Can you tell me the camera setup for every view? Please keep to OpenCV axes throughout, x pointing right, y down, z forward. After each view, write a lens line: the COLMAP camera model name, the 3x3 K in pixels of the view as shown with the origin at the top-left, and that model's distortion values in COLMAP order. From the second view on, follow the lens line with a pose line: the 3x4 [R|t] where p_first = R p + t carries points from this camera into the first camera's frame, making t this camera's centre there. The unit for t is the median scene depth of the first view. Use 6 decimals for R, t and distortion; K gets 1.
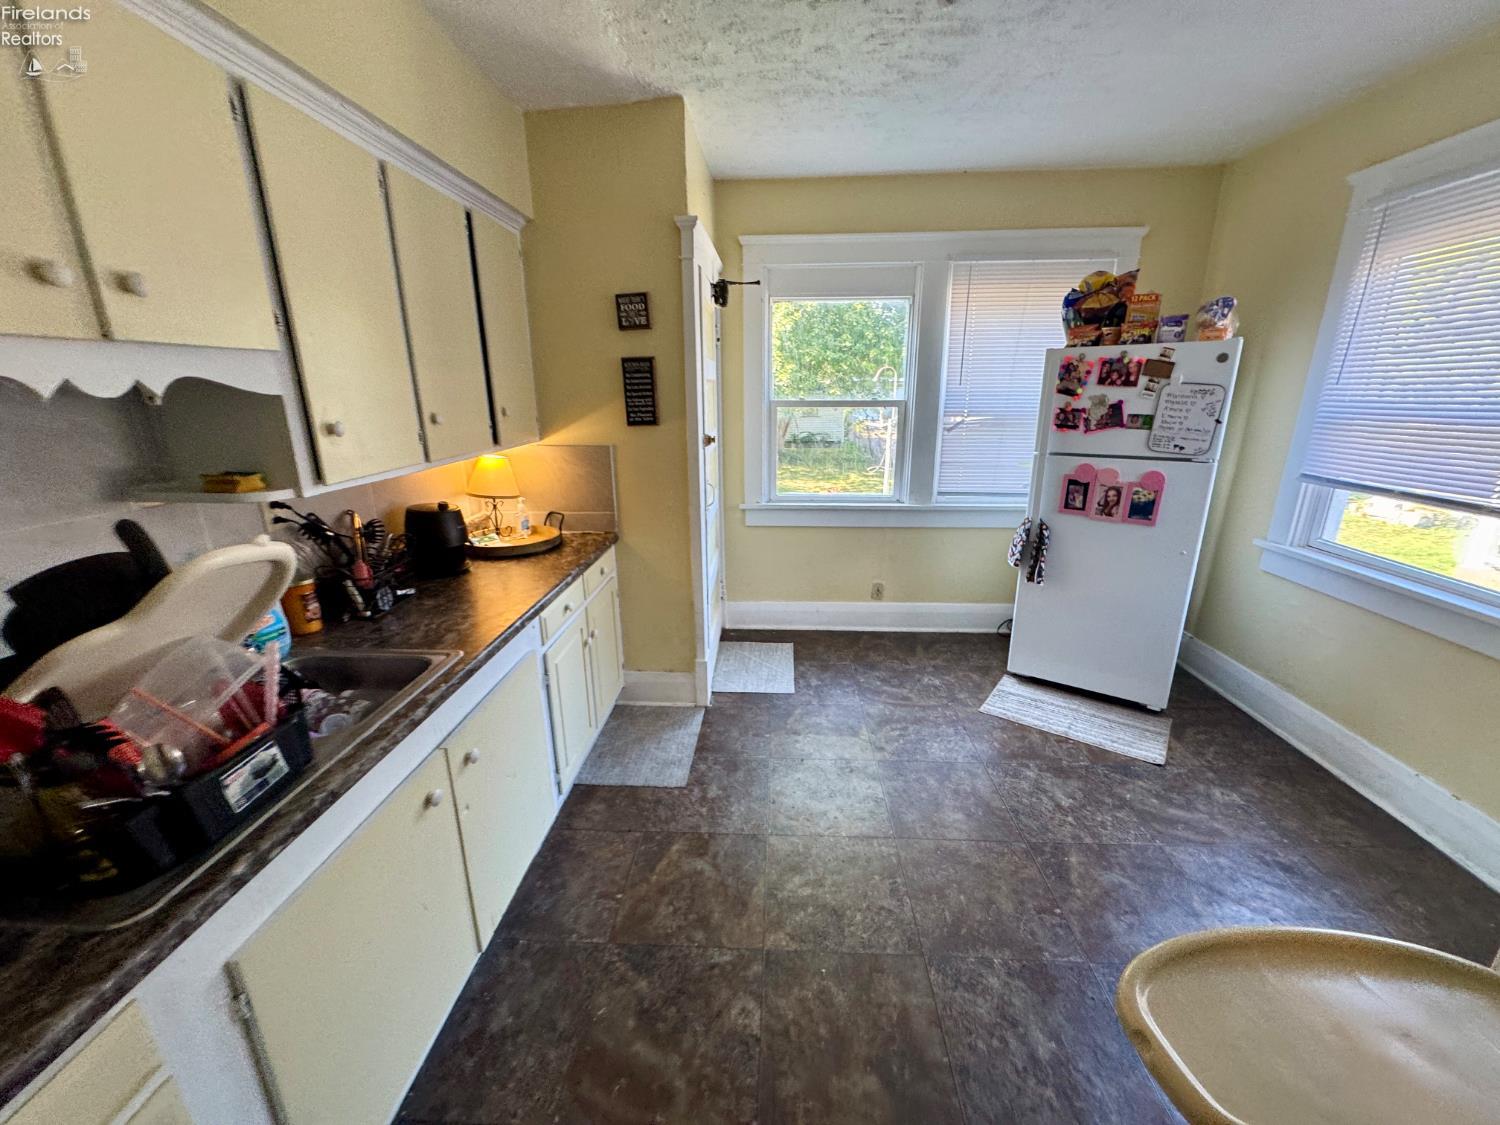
lens RADIAL K [[601.1, 0, 750.8], [0, 601.1, 568.7], [0, 0, 1]] dist [-0.000138, -0.000019]
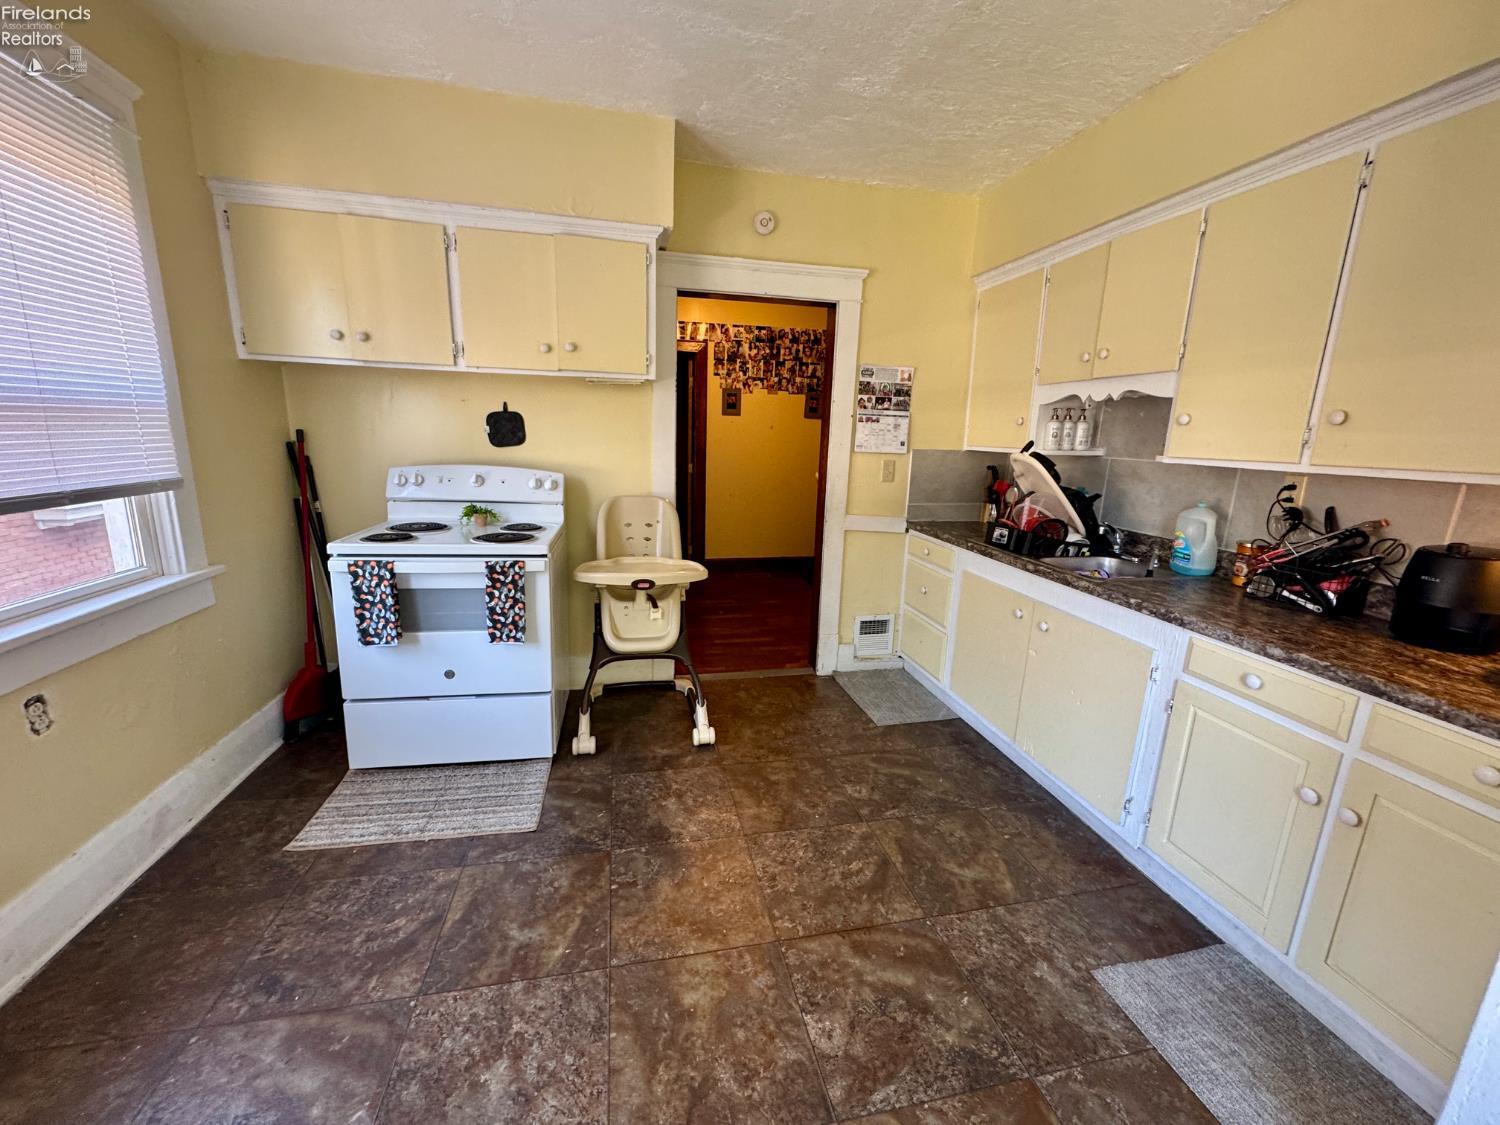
lens RADIAL K [[601.1, 0, 744.3], [0, 601.1, 557.5], [0, 0, 1]] dist [-0.000138, -0.000019]
pose [[-0.967727, 0.032841, -0.249853, 0.549033], [-0.093776, 0.873339, 0.478002, -0.422116], [0.233905, 0.486005, -0.842073, 1.675645]]
